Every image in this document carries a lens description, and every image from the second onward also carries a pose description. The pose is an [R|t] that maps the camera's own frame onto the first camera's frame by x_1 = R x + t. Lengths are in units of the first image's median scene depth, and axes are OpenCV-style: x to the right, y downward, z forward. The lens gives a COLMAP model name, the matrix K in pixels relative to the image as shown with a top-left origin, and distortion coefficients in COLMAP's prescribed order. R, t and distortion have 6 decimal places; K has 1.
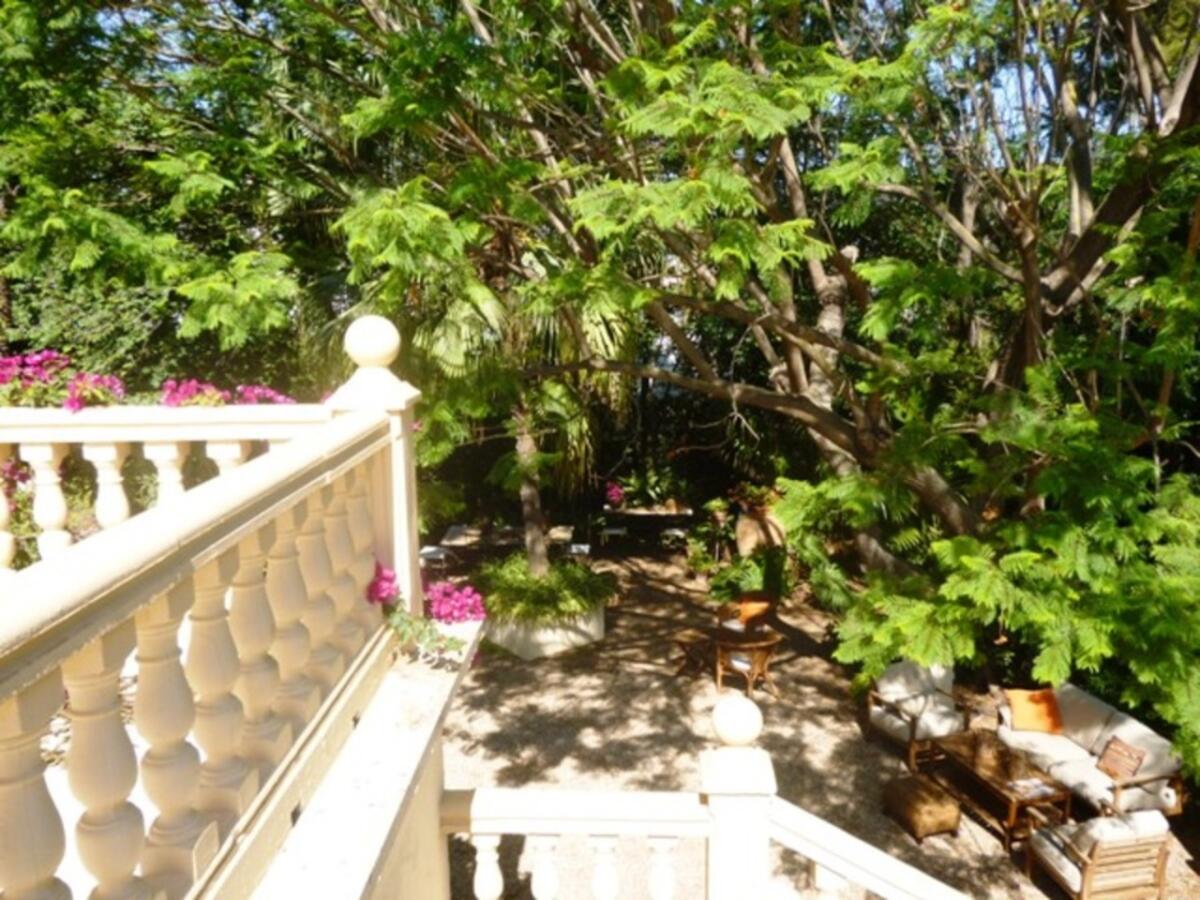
lens RADIAL K [[980.0, 0, 600.0], [0, 980.0, 450.0], [0, 0, 1]] dist [0.000665, -0.058290]
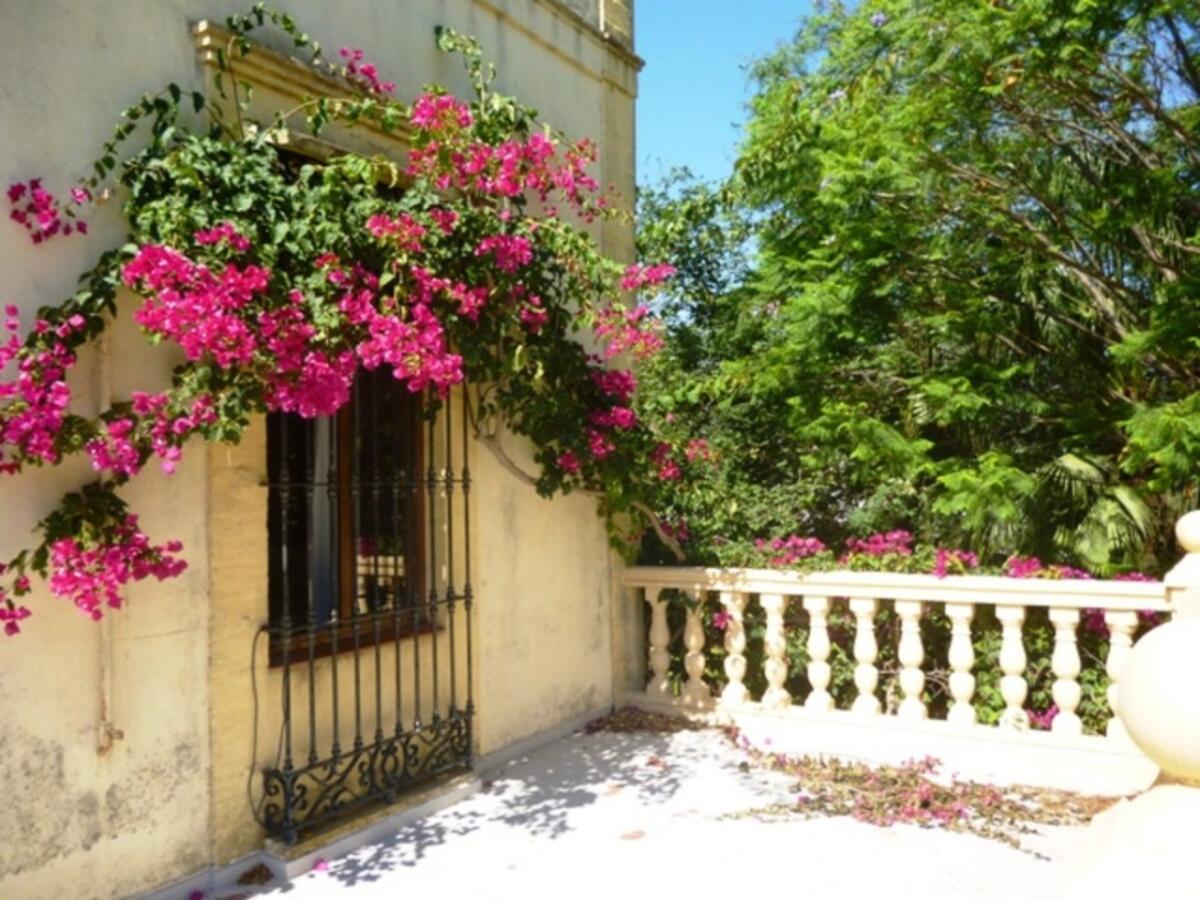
lens RADIAL K [[980.3, 0, 600.0], [0, 980.3, 450.0], [0, 0, 1]] dist [0.002836, 0.003161]
pose [[0.874795, -0.012564, -0.484330, -0.107563], [-0.085067, 0.980151, -0.179074, 0.024086], [0.476966, 0.197854, 0.856363, -0.134688]]
